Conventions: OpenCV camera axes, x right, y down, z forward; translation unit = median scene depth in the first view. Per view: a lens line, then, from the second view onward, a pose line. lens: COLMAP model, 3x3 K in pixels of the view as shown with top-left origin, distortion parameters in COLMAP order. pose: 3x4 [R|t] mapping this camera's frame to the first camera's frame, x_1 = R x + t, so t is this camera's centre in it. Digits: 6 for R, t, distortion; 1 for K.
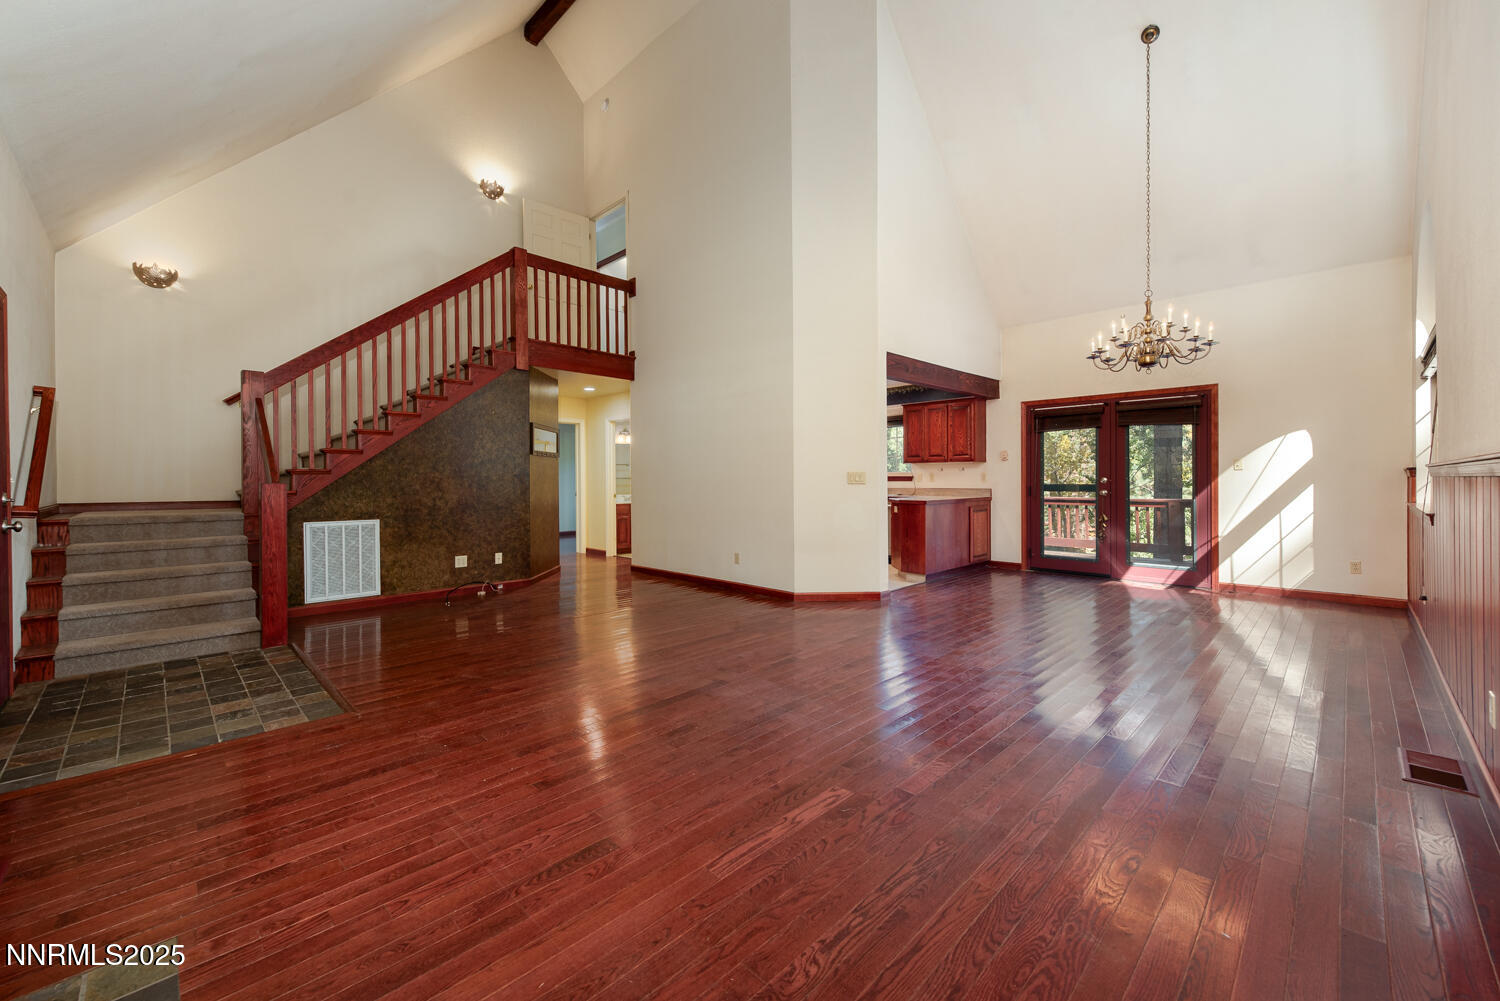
lens RADIAL K [[596.0, 0, 743.3], [0, 596.0, 483.0], [0, 0, 1]] dist [0.000745, -0.000466]
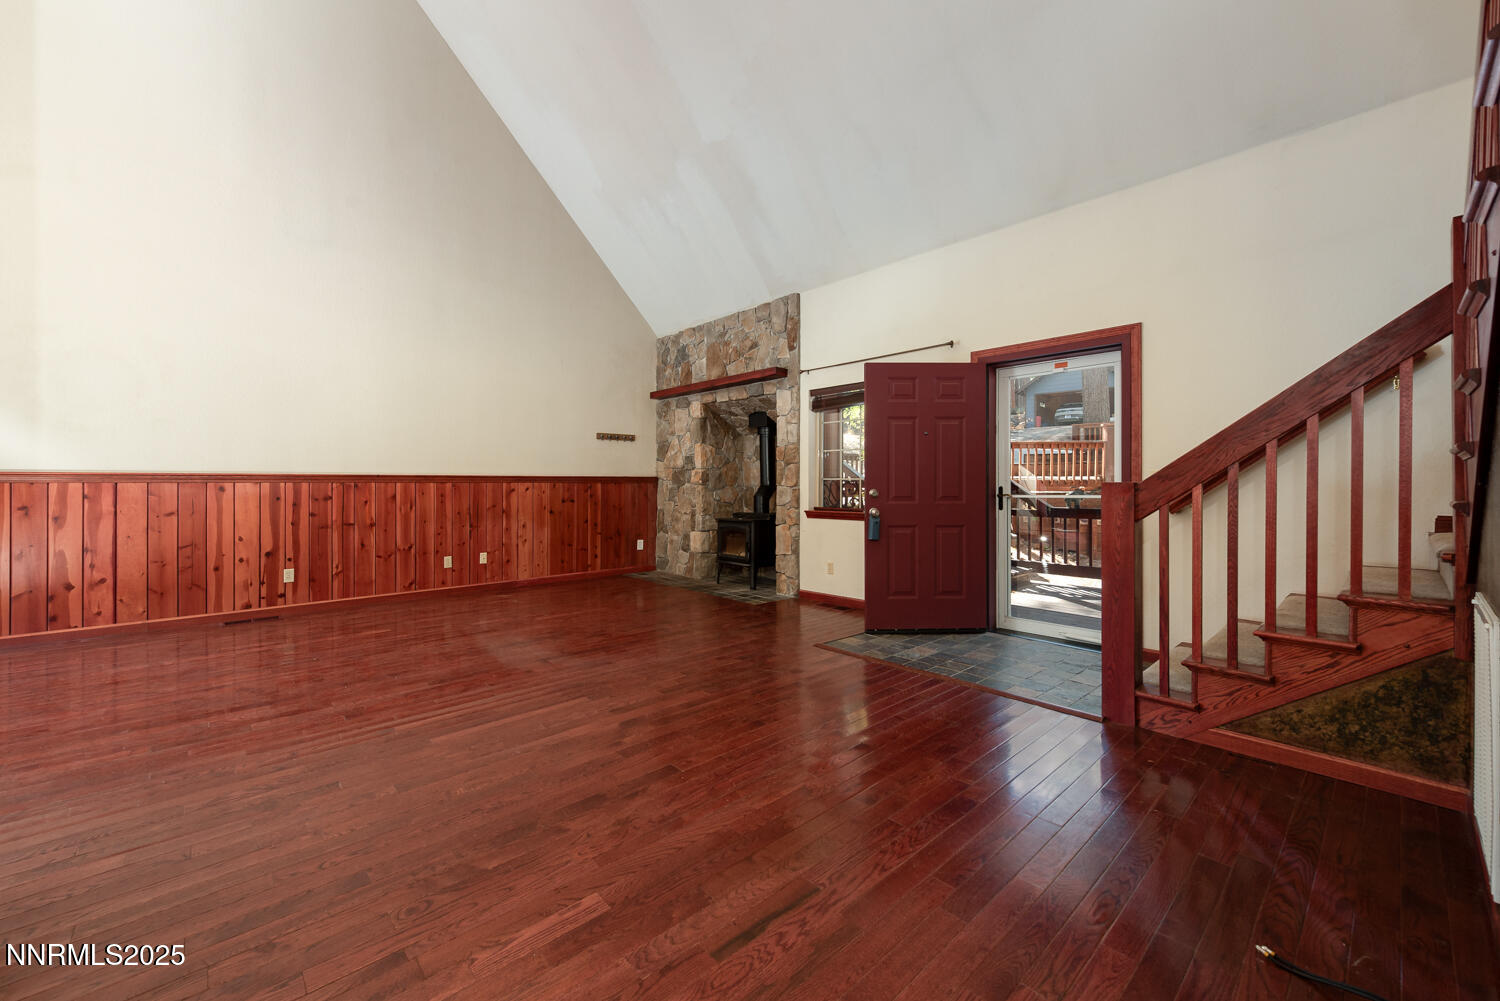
lens RADIAL K [[596.0, 0, 743.3], [0, 596.0, 483.0], [0, 0, 1]] dist [0.000745, -0.000466]
pose [[-0.998996, 0.006008, 0.044398, -0.260883], [0.006126, 0.999978, 0.002530, -0.001522], [-0.044382, 0.002799, -0.999011, 1.173851]]
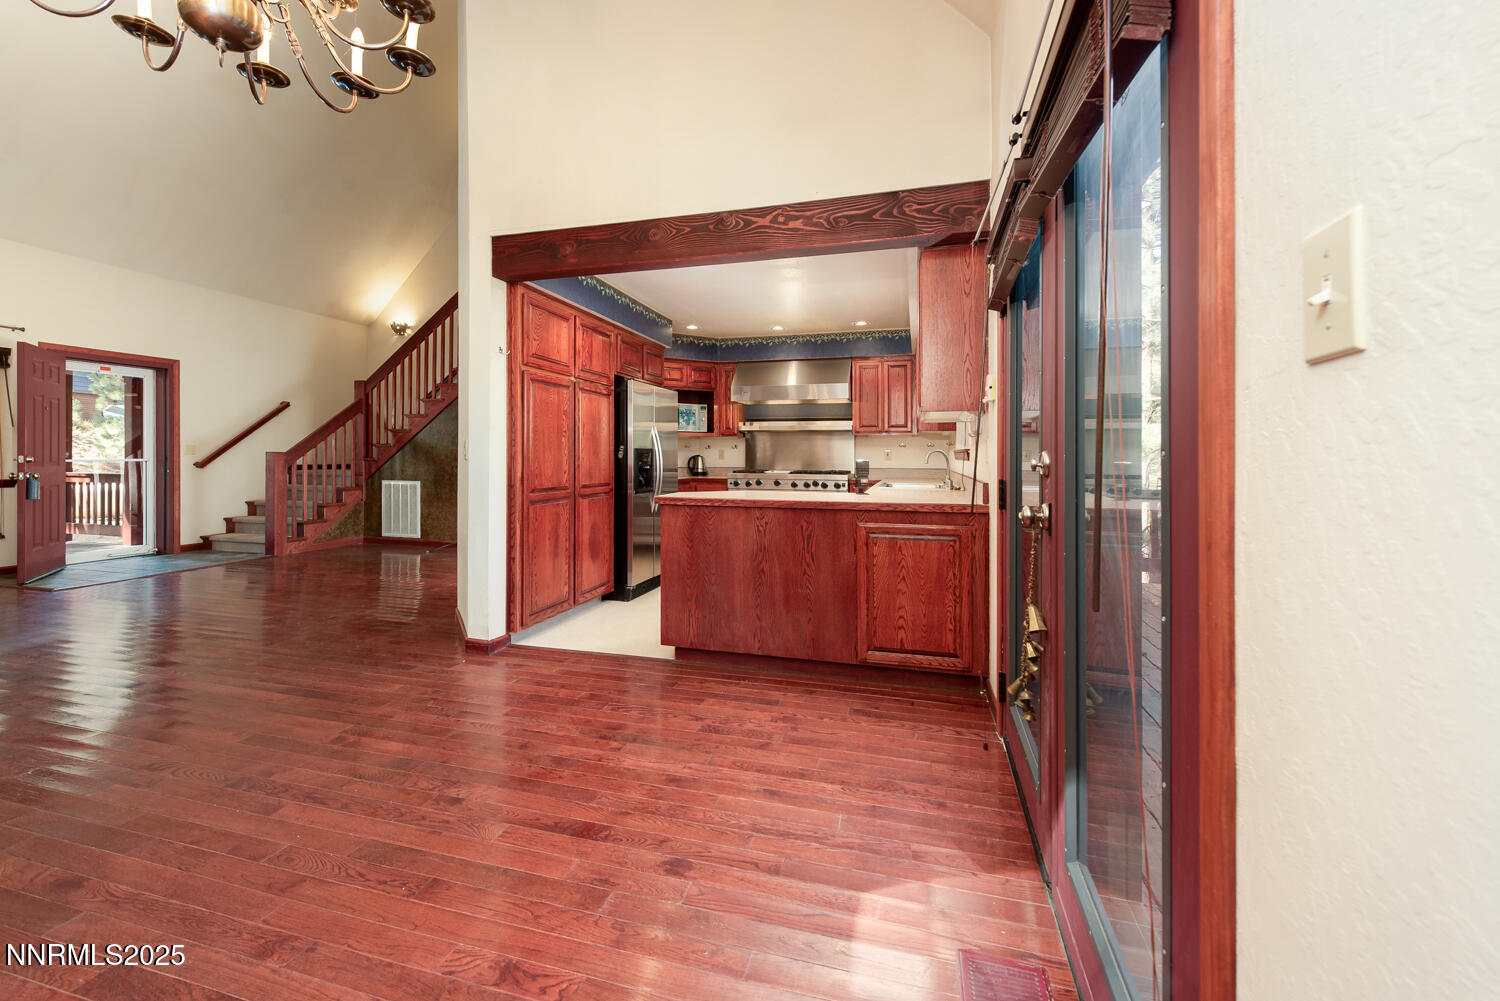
lens RADIAL K [[604.1, 0, 753.2], [0, 604.1, 454.8], [0, 0, 1]] dist [0.001139, 0.000067]
pose [[0.507083, 0.006459, -0.861873, 0.847792], [-0.014336, 0.999897, -0.000941, -0.006129], [0.861778, 0.012833, 0.507123, 0.876981]]
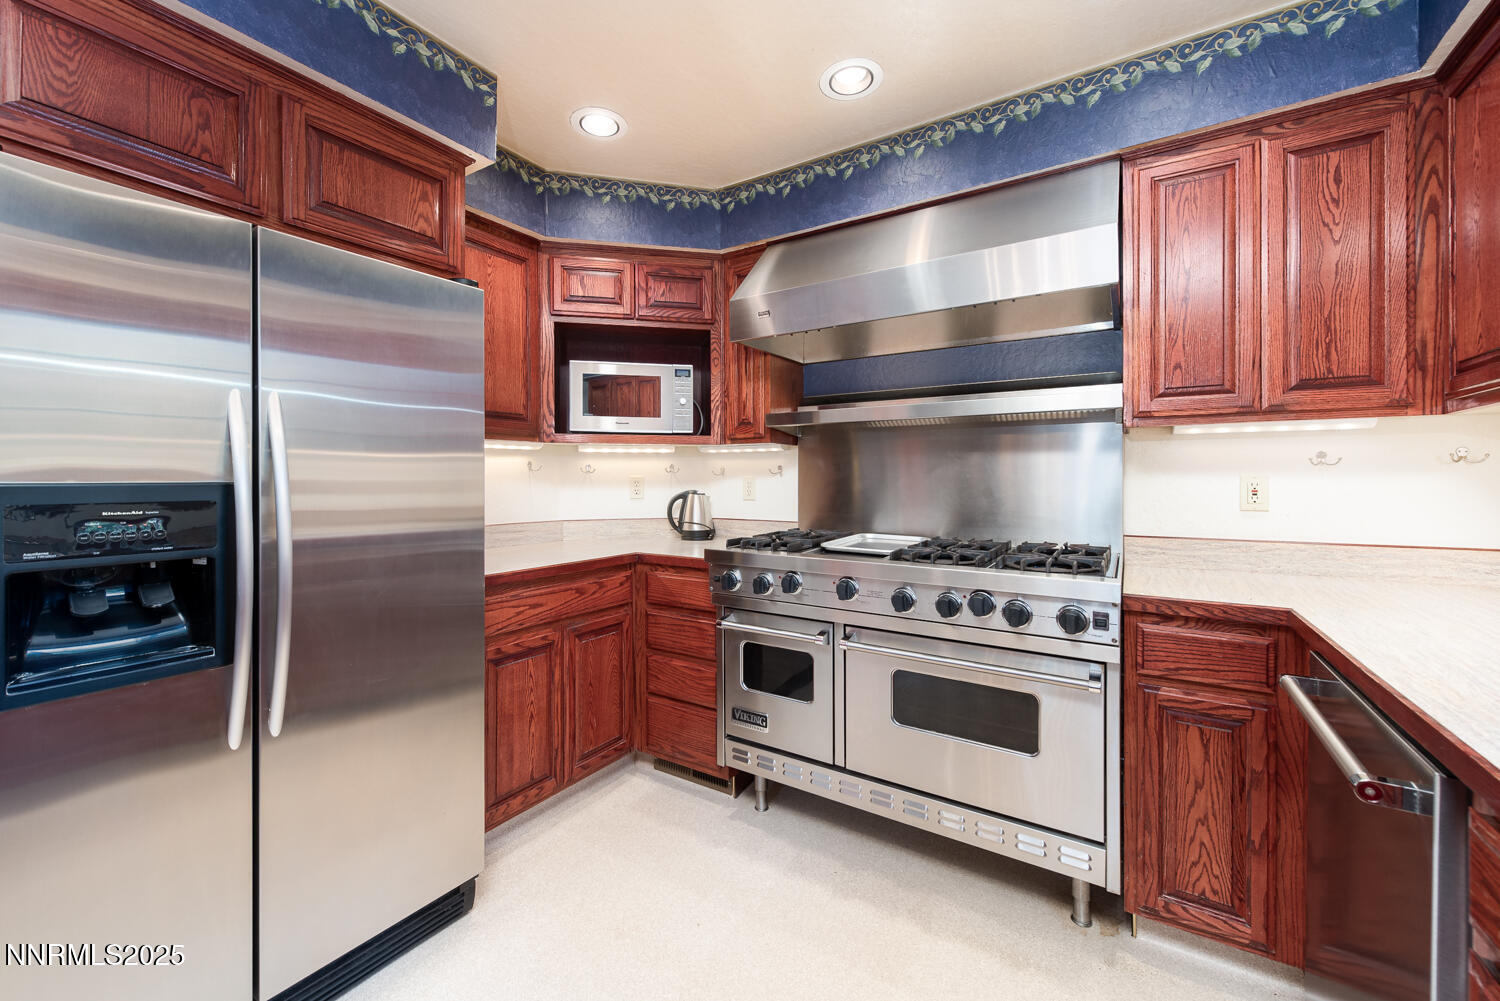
lens RADIAL K [[601.9, 0, 746.0], [0, 601.9, 475.2], [0, 0, 1]] dist [-0.000522, -0.000152]
pose [[0.199196, 0.000590, -0.979959, 0.287588], [-0.008615, 0.999962, -0.001149, -0.016548], [0.979922, 0.008671, 0.199194, 1.311505]]
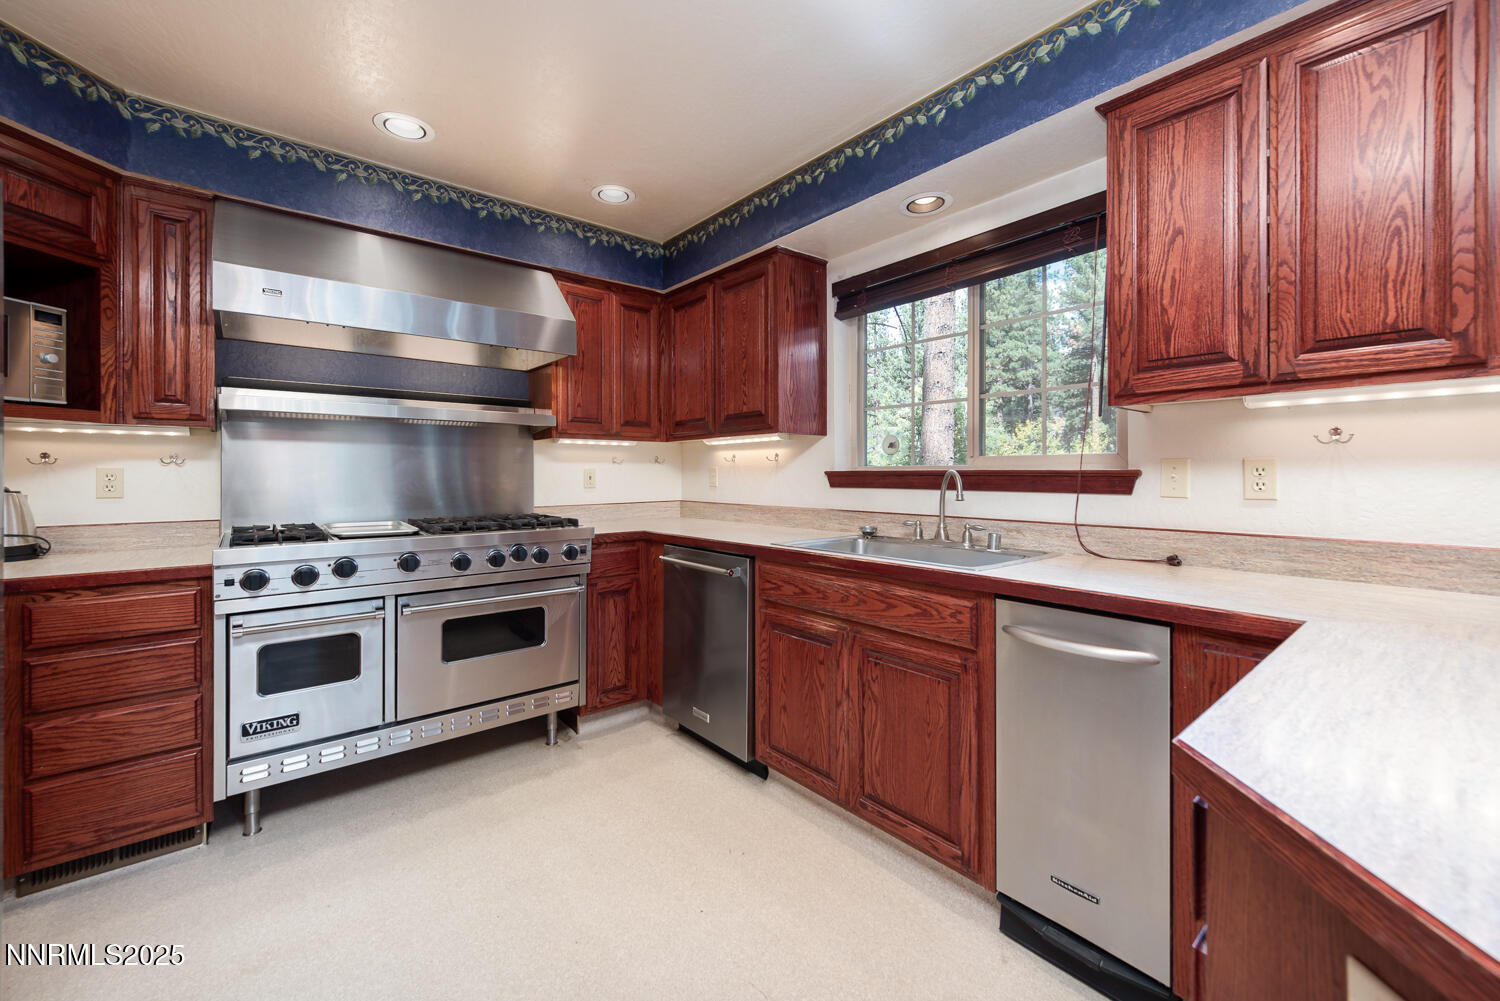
lens RADIAL K [[604.2, 0, 740.4], [0, 604.2, 464.6], [0, 0, 1]] dist [-0.002051, -0.000428]
pose [[0.995413, 0.003662, -0.095596, 0.230392], [-0.005564, 0.999792, -0.019642, -0.012240], [0.095504, 0.020084, 0.995226, 1.087118]]
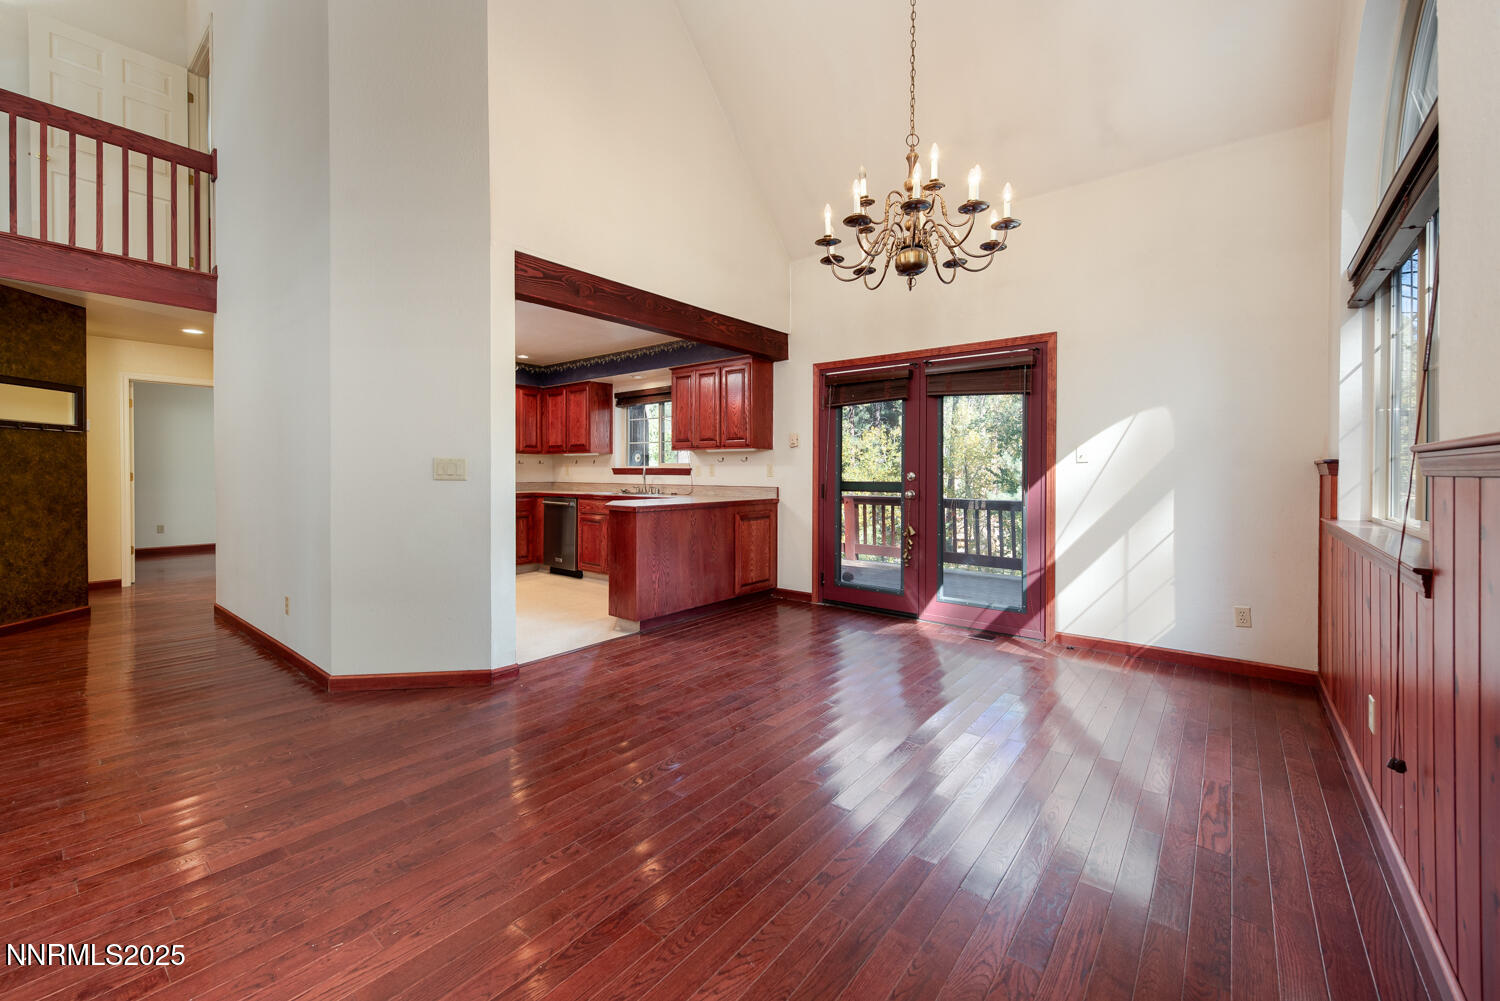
lens RADIAL K [[593.6, 0, 748.5], [0, 593.6, 474.7], [0, 0, 1]] dist [-0.001843, -0.000190]
pose [[0.993179, 0.008346, 0.116299, 0.381376], [-0.008031, 0.999963, -0.003174, -0.003068], [-0.116322, 0.002218, 0.993209, 0.384534]]
